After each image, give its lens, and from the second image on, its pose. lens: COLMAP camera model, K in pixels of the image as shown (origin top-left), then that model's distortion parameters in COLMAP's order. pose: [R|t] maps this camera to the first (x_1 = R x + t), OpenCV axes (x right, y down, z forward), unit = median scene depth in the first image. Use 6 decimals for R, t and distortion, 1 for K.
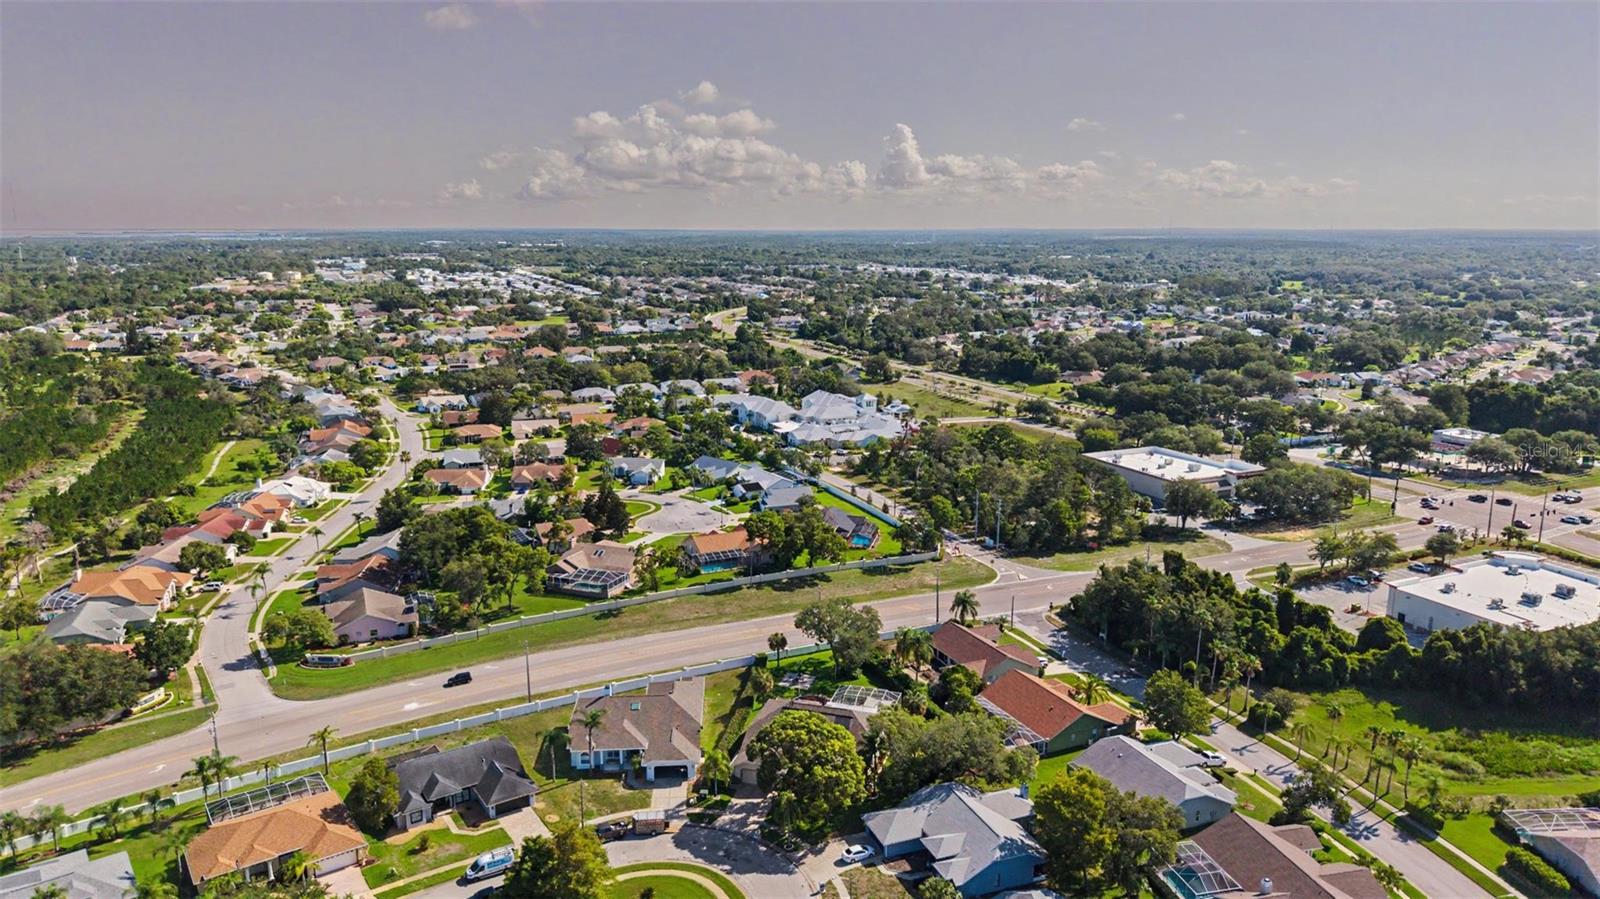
lens RADIAL K [[1075.2, 0, 830.4], [0, 1075.2, 451.3], [0, 0, 1]] dist [0.035034, -0.001617]
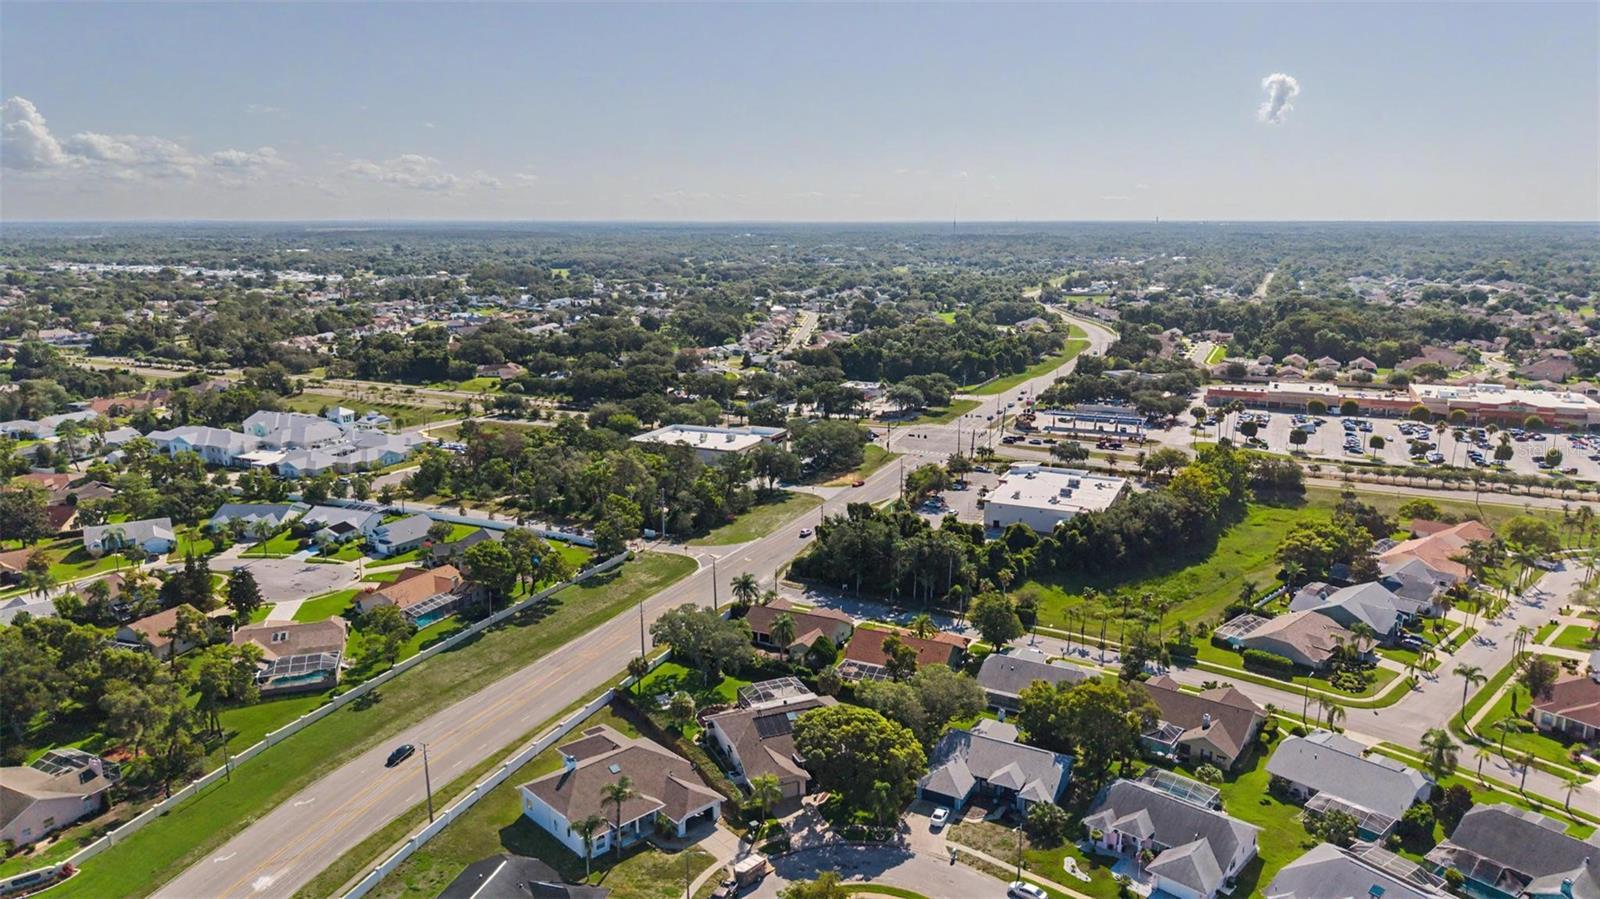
lens RADIAL K [[1071.1, 0, 812.0], [0, 1071.1, 412.2], [0, 0, 1]] dist [0.014570, -0.003260]
pose [[0.767580, -0.118405, 0.629921, -0.489705], [0.134653, 0.990646, 0.022130, -0.040033], [-0.626649, 0.067834, 0.776343, 0.176059]]
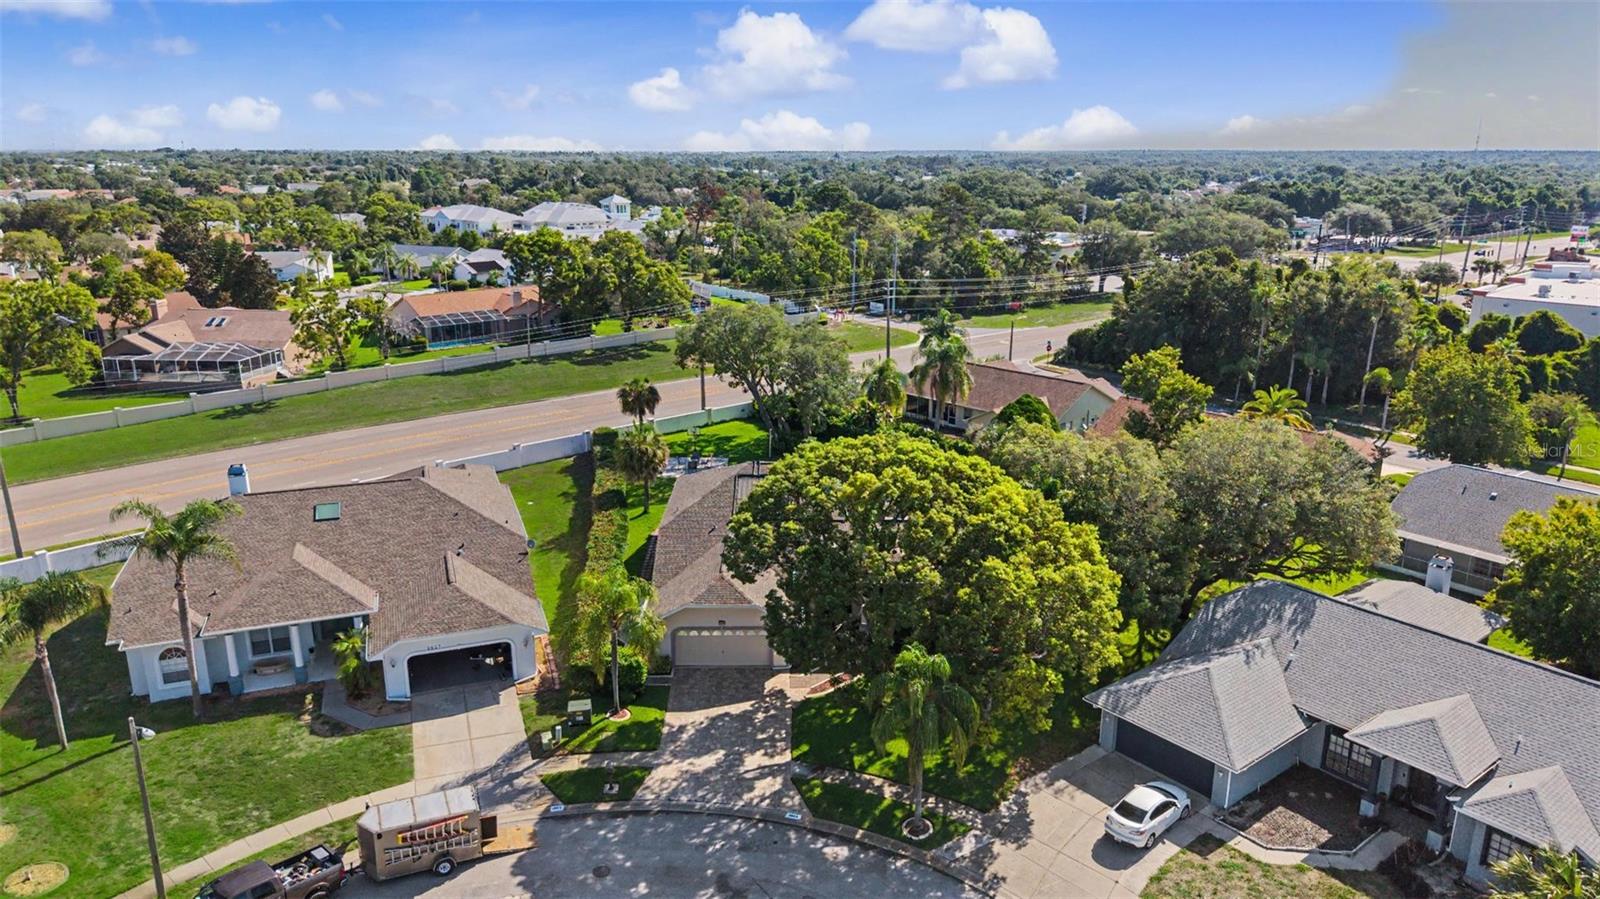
lens RADIAL K [[1071.1, 0, 812.0], [0, 1071.1, 412.2], [0, 0, 1]] dist [0.014570, -0.003260]
pose [[0.960493, -0.071750, 0.268897, -0.103026], [0.065064, 0.997312, 0.033706, 0.173313], [-0.270593, -0.014878, 0.962579, 0.526623]]
